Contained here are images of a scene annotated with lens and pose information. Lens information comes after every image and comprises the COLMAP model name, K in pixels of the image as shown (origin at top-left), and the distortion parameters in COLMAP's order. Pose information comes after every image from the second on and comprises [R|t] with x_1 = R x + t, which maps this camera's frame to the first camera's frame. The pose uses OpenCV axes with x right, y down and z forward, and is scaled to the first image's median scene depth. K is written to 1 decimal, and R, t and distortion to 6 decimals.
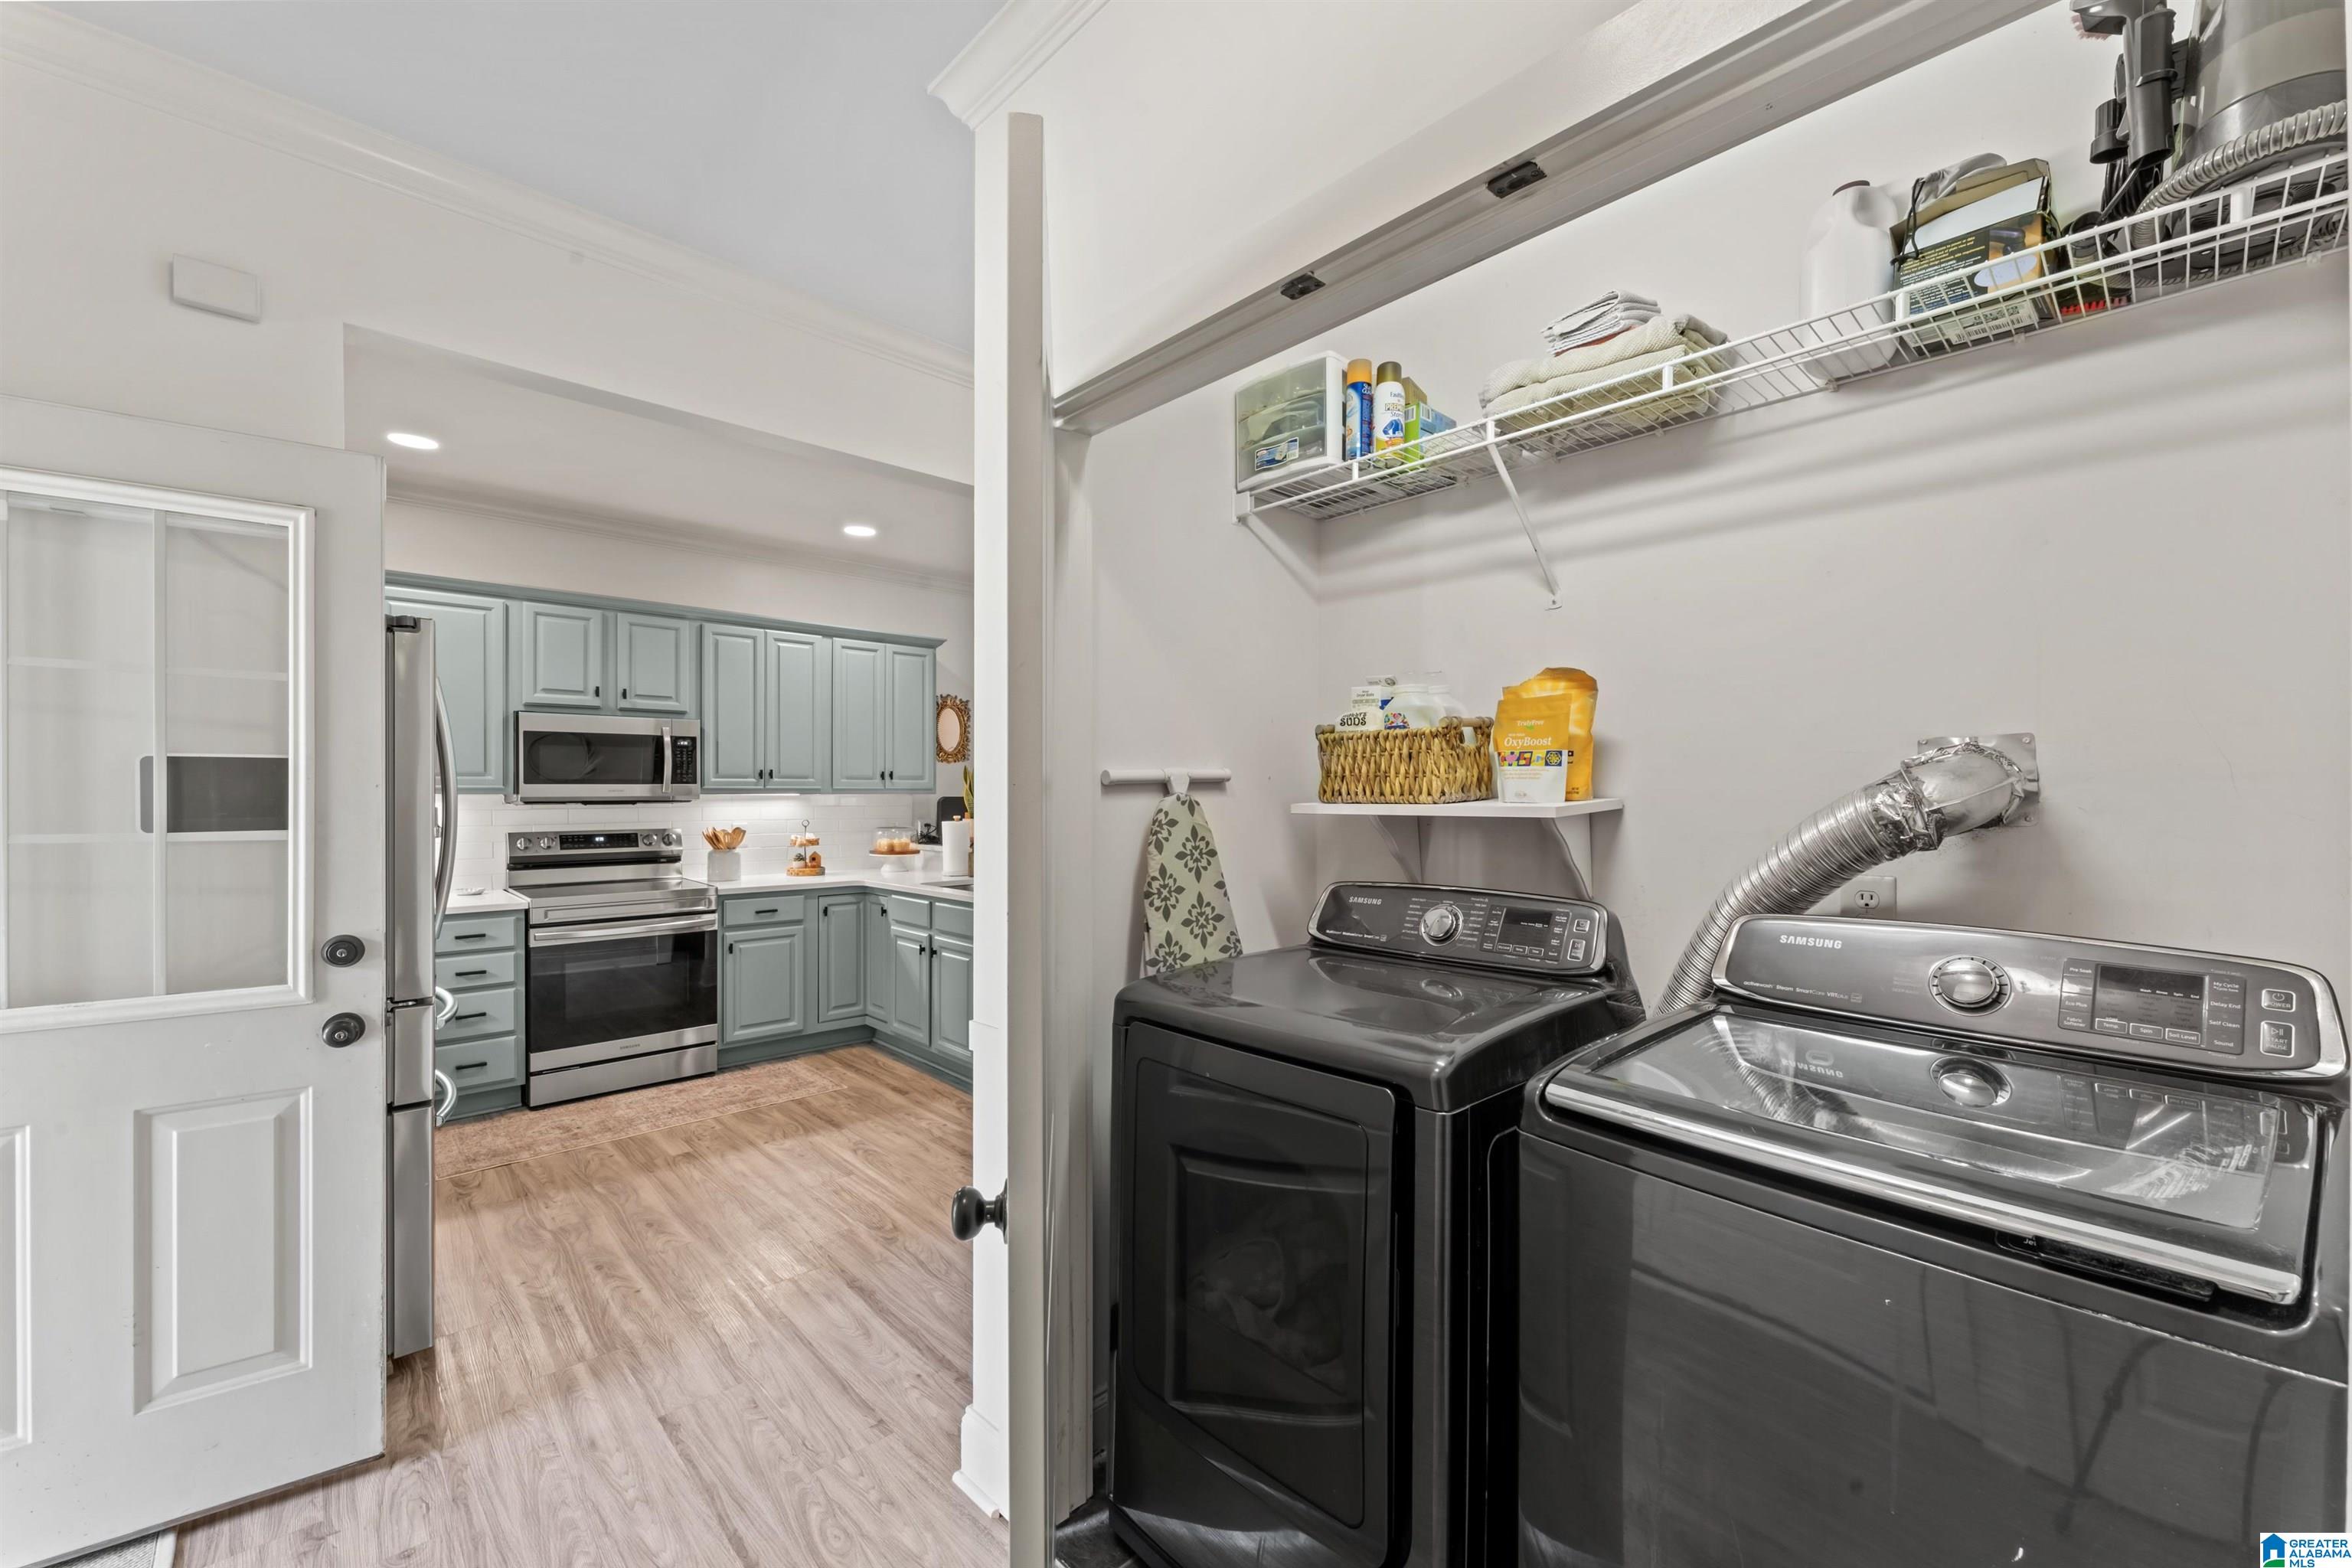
lens RADIAL K [[948.1, 0, 1185.3], [0, 948.1, 793.2], [0, 0, 1]] dist [0.000313, -0.000087]
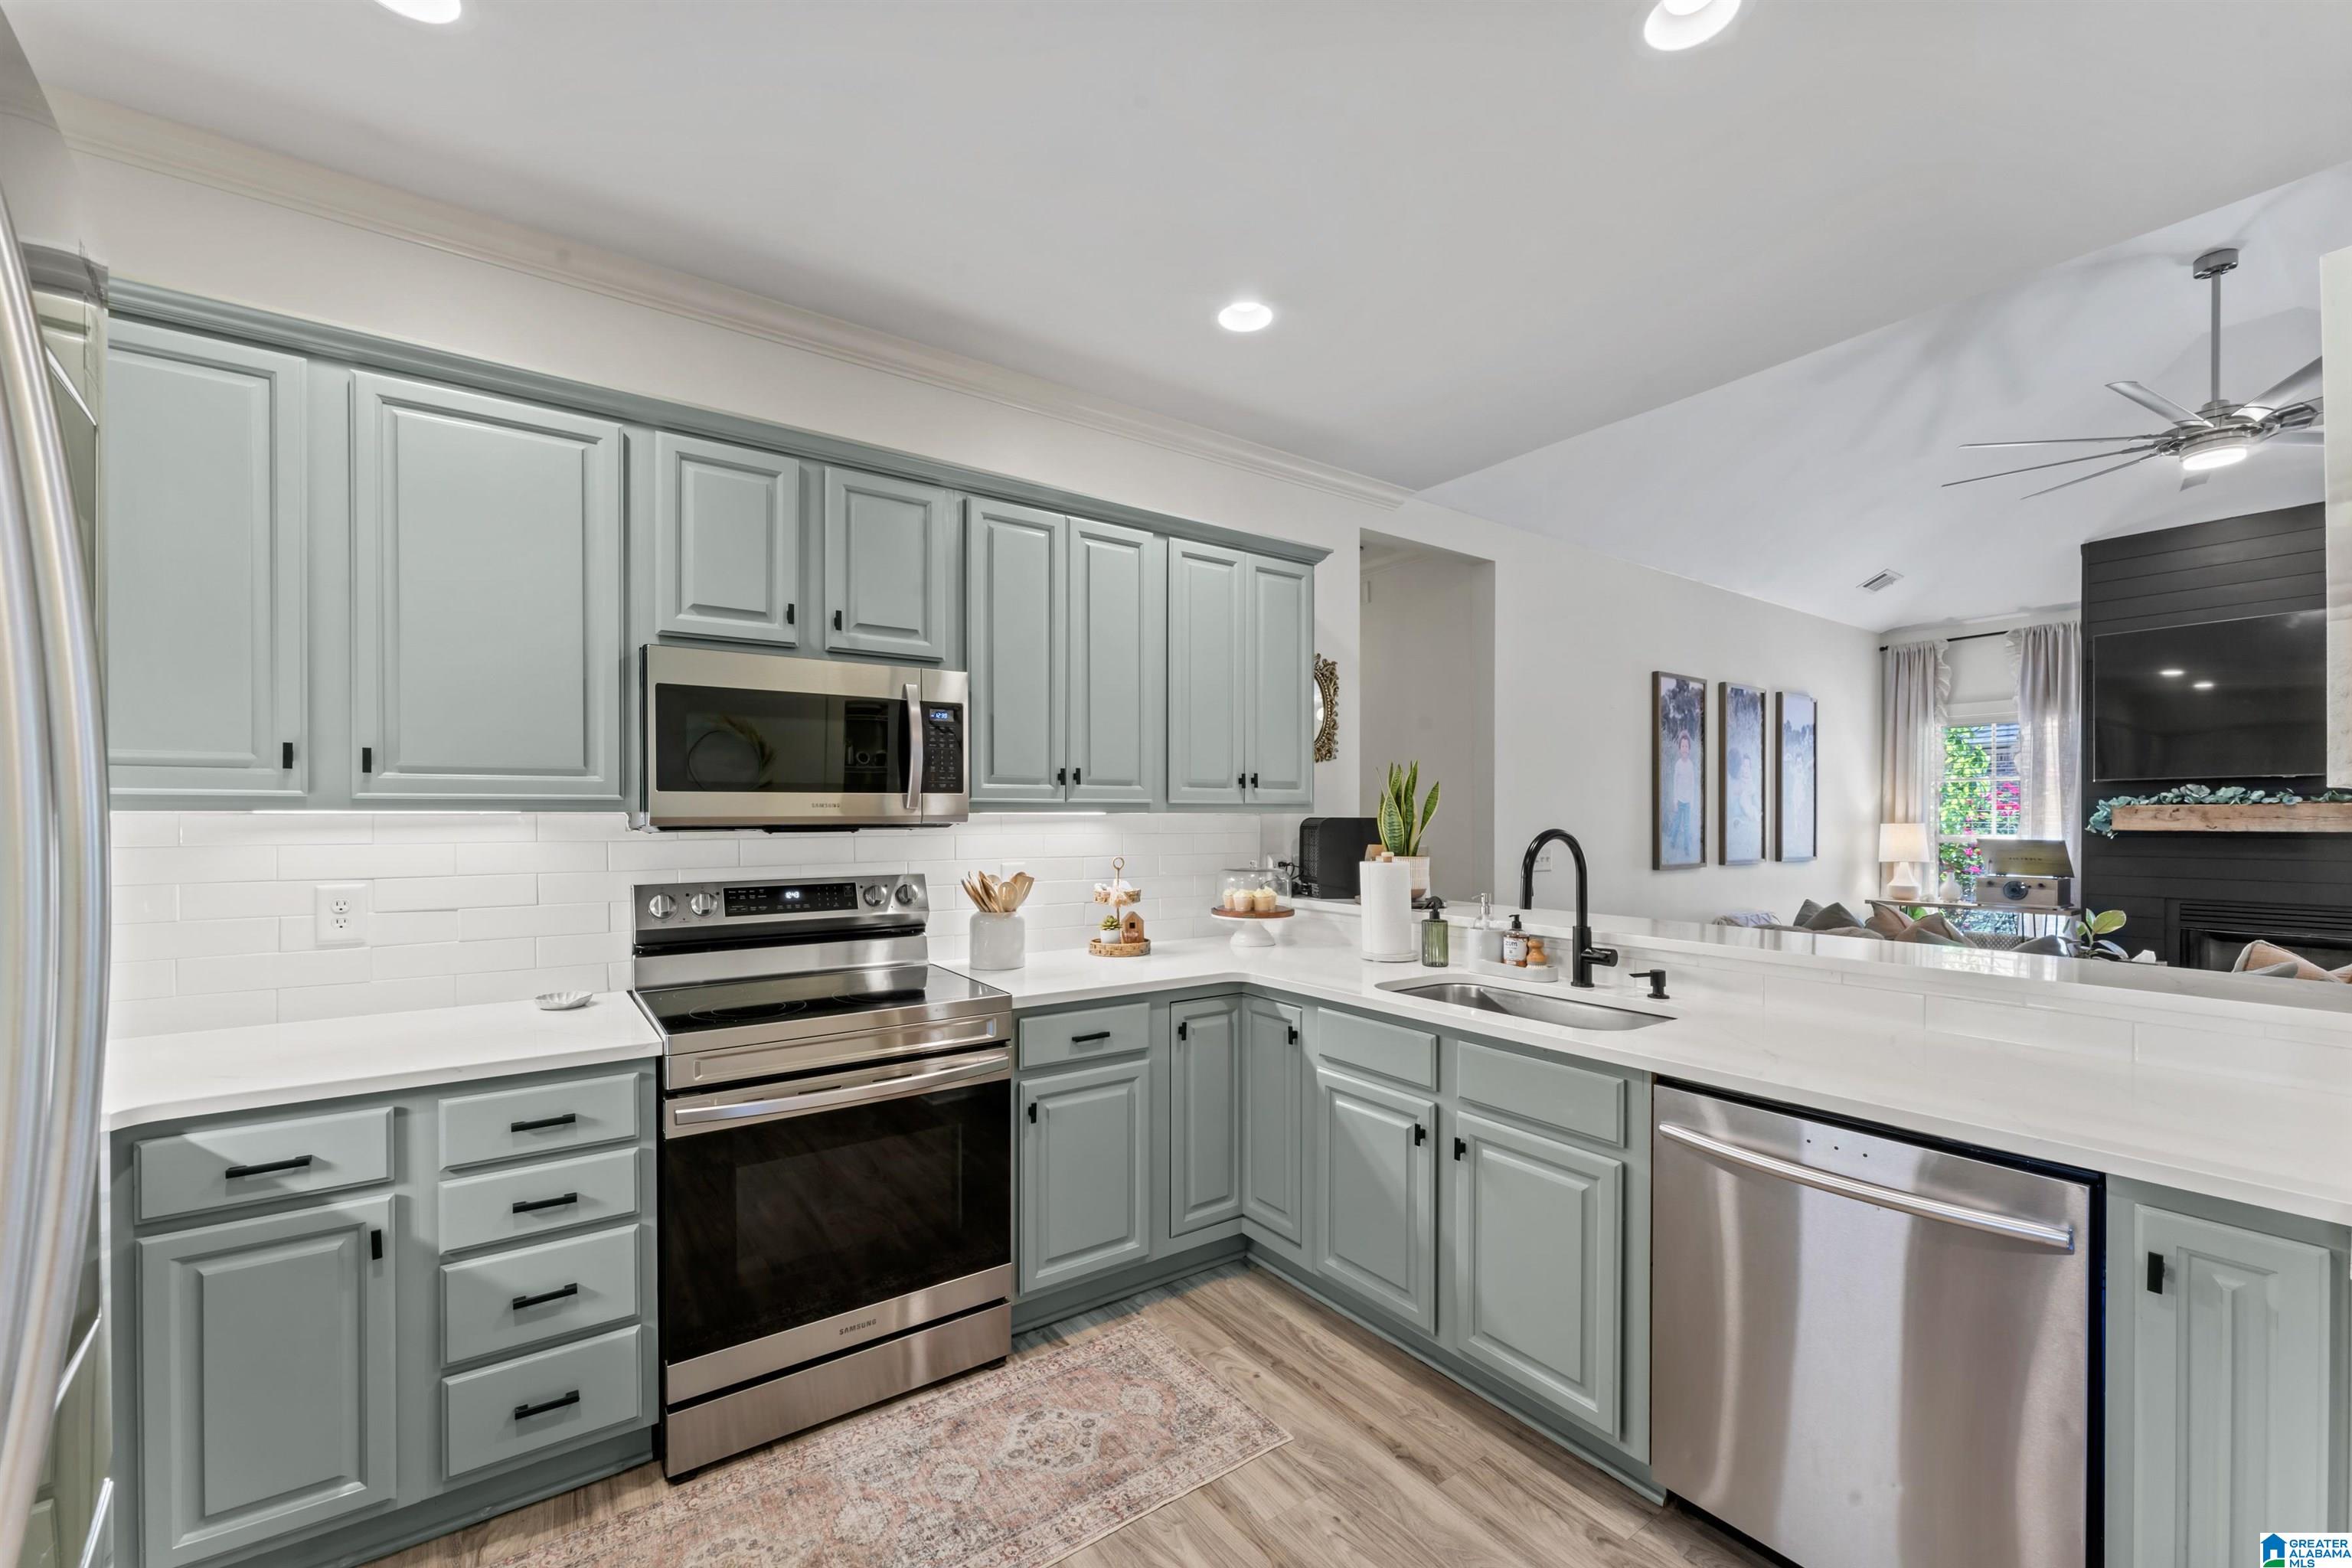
lens RADIAL K [[948.1, 0, 1177.8], [0, 948.1, 820.1], [0, 0, 1]] dist [0.000313, -0.000087]
pose [[0.990564, 0.001376, -0.137042, -0.331823], [-0.000615, 0.999984, 0.005591, 0.002234], [0.137048, -0.005453, 0.990549, 0.503437]]
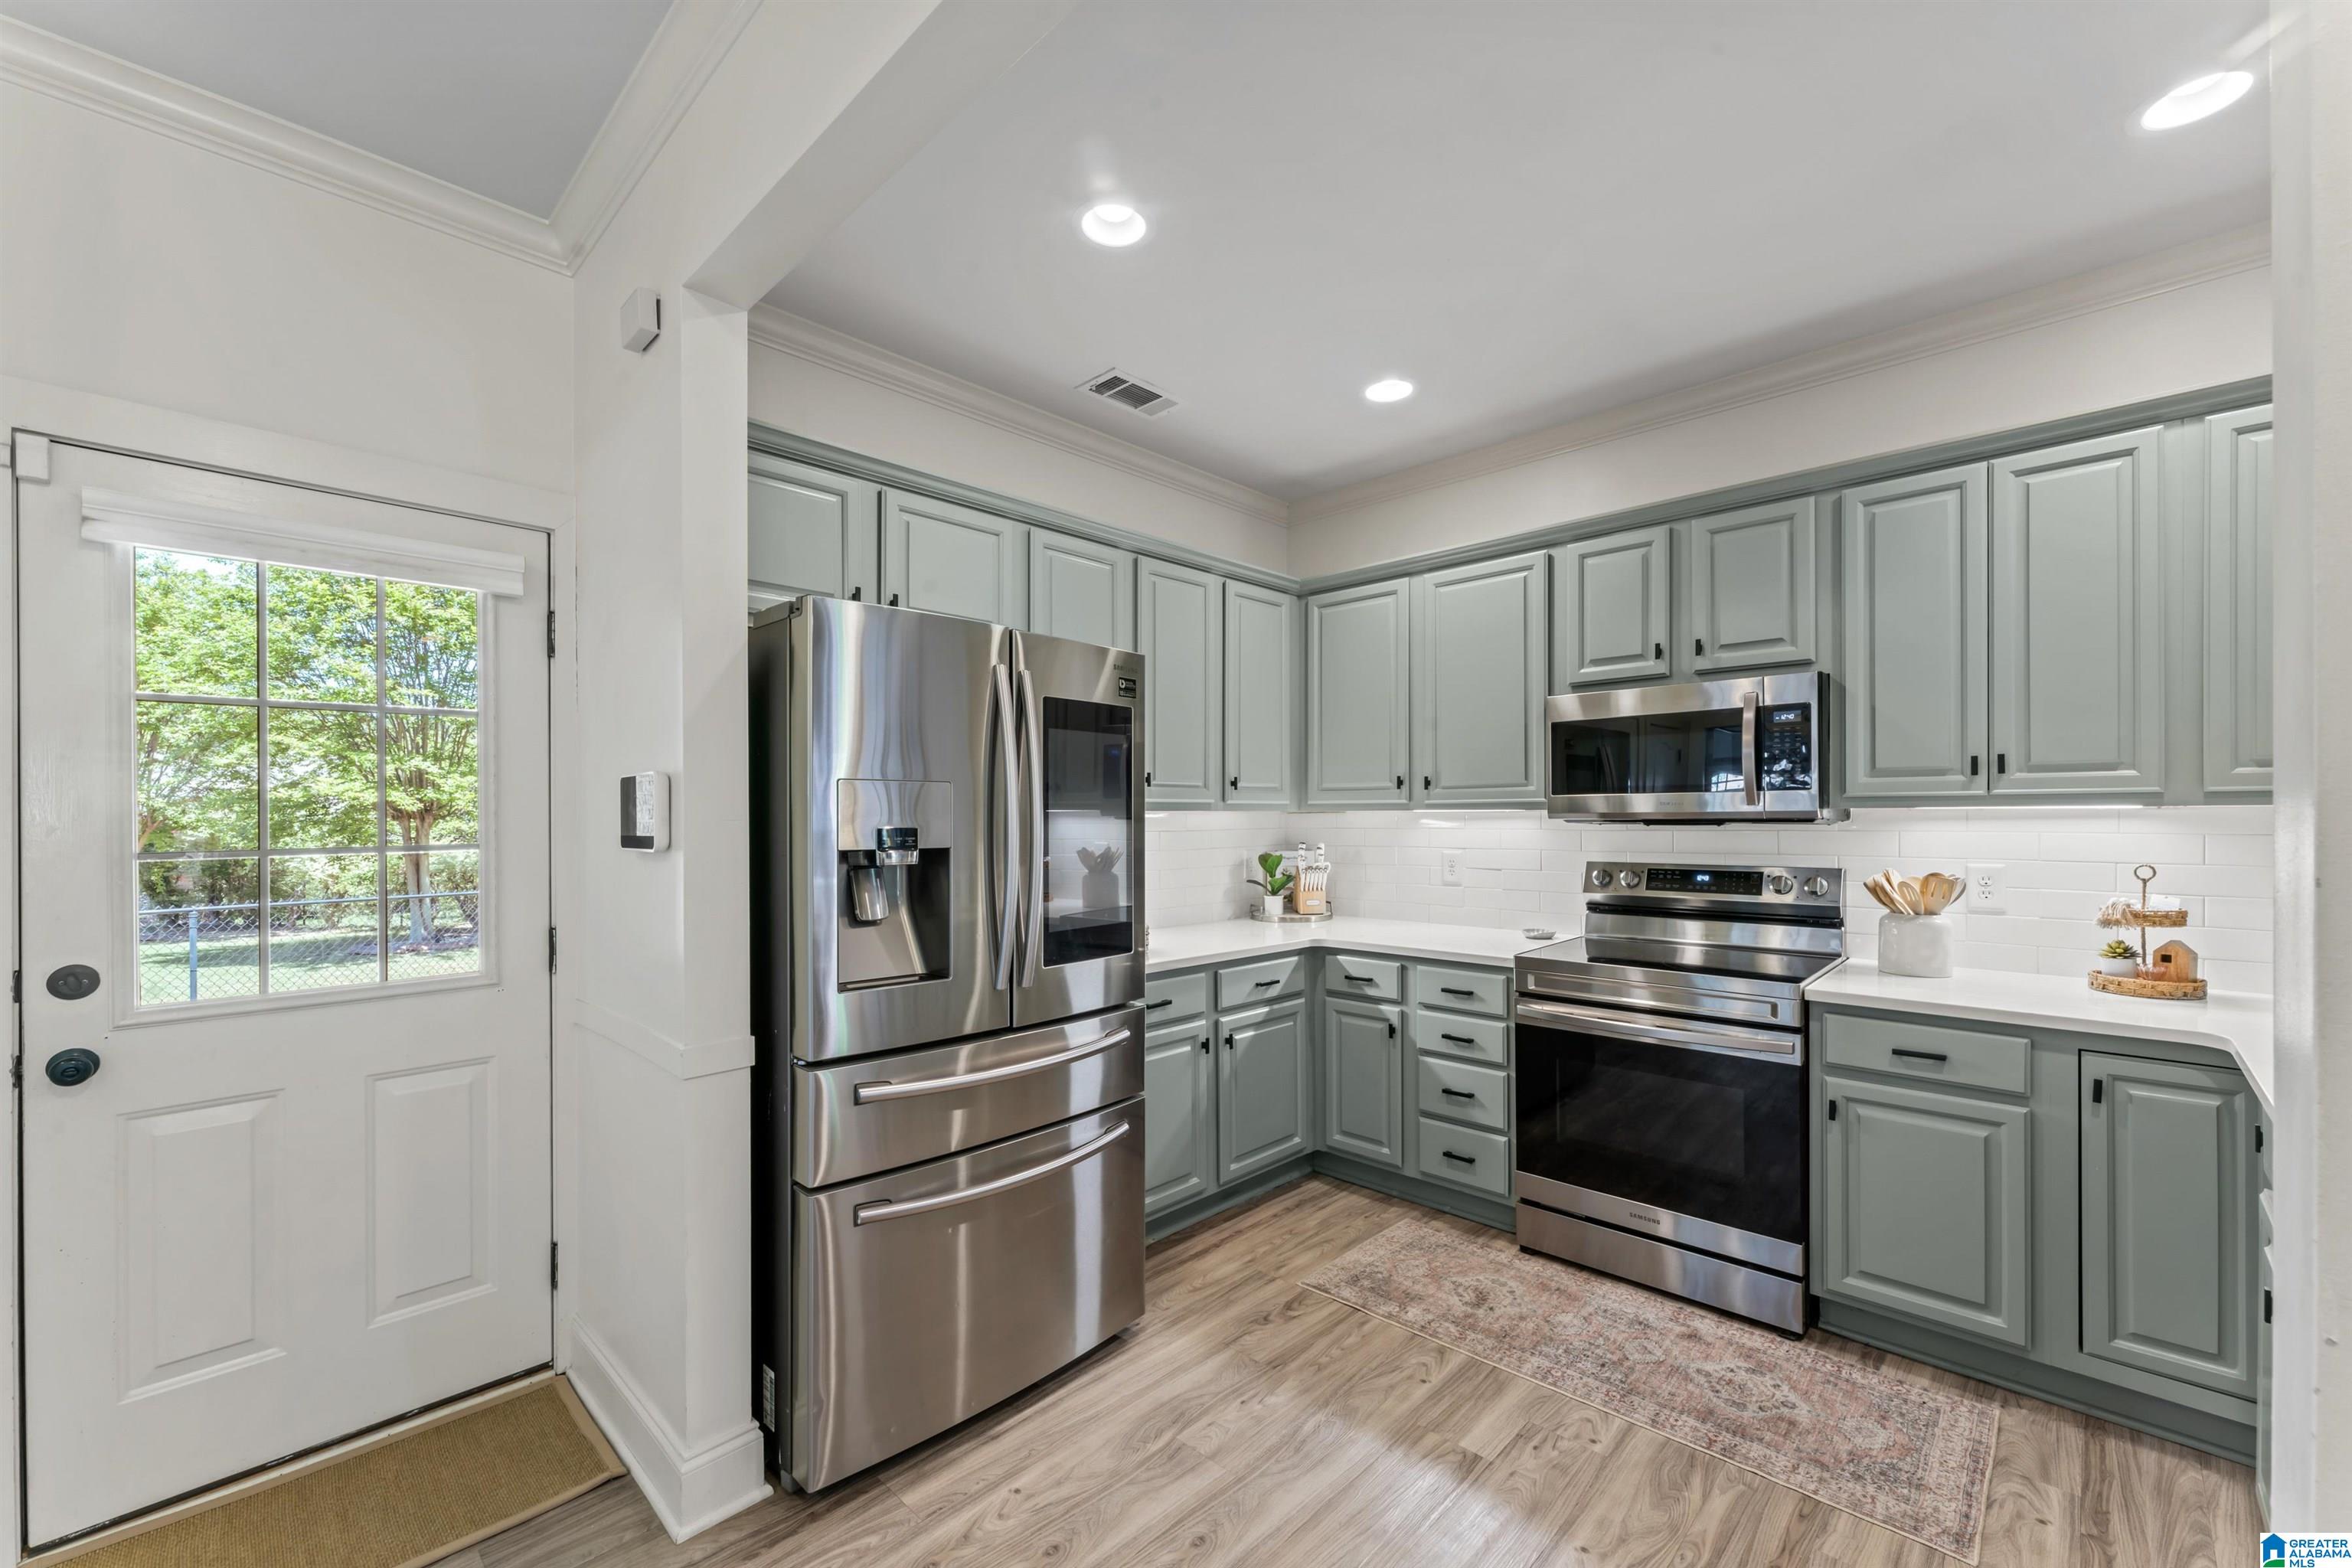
lens RADIAL K [[948.1, 0, 1183.4], [0, 948.1, 816.5], [0, 0, 1]] dist [0.000313, -0.000087]
pose [[0.047529, 0.000733, -0.998870, 0.013058], [0.003298, 0.999994, 0.000891, 0.004414], [0.998864, -0.003337, 0.047526, 0.628552]]
